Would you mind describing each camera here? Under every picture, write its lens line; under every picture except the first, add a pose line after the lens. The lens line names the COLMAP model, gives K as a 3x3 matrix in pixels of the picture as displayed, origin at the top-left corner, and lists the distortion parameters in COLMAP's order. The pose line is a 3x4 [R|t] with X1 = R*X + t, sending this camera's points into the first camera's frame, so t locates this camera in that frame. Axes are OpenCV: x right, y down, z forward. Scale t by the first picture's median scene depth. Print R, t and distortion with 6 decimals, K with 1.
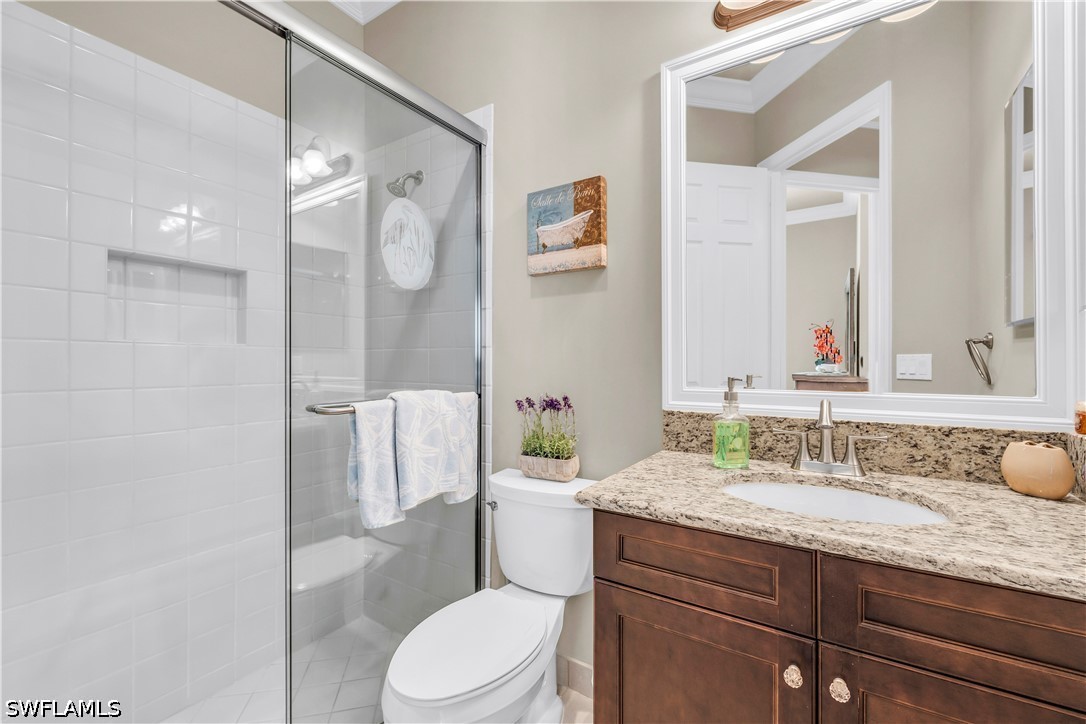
lens RADIAL K [[470.6, 0, 543.0], [0, 470.6, 362.0], [0, 0, 1]] dist [0.000823, -0.000085]
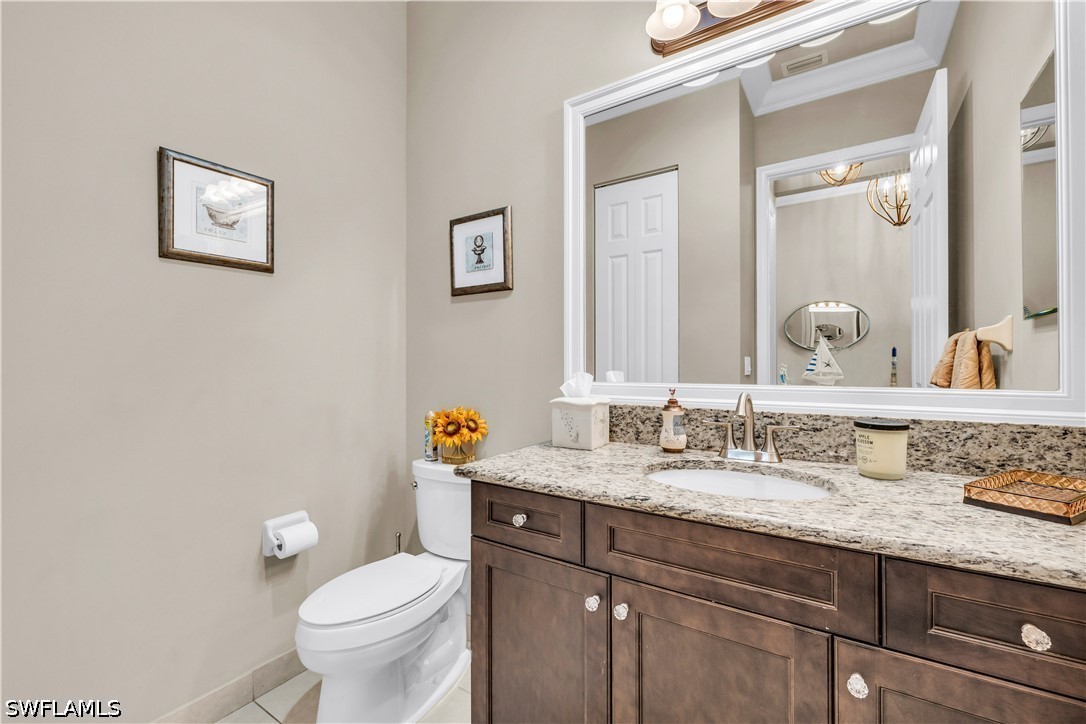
lens RADIAL K [[459.3, 0, 543.0], [0, 459.3, 362.0], [0, 0, 1]] dist [0.000780, 0.000139]
pose [[0.999937, -0.007288, -0.008484, 0.205815], [0.007311, 0.999970, 0.002651, 0.002180], [0.008465, -0.002713, 0.999960, -0.127687]]
